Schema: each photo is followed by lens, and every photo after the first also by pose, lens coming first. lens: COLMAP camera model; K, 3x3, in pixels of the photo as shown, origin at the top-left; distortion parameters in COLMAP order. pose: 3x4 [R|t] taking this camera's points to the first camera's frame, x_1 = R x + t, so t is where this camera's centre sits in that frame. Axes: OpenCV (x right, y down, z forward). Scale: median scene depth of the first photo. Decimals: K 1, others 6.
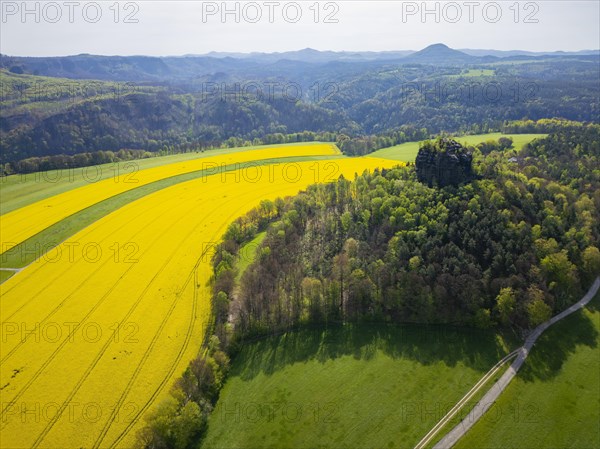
lens RADIAL K [[455.0, 0, 296.8], [0, 455.0, 223.9], [0, 0, 1]] dist [-0.002823, -0.002962]
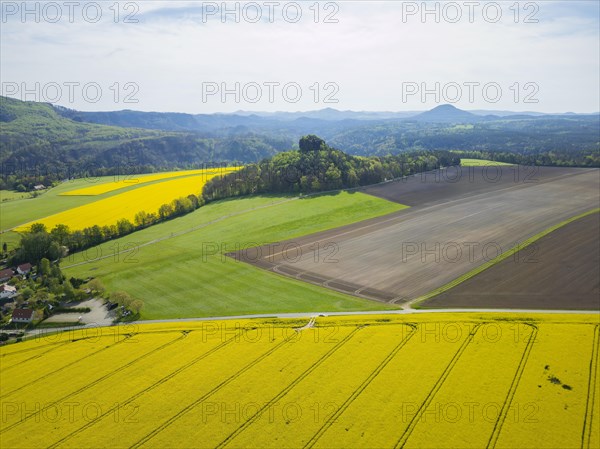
lens RADIAL K [[455.0, 0, 296.8], [0, 455.0, 223.9], [0, 0, 1]] dist [-0.002823, -0.002962]
pose [[0.998509, 0.019923, -0.050831, 0.073179], [-0.025886, 0.992497, -0.119494, 0.099058], [0.048069, 0.120631, 0.991533, -0.222507]]
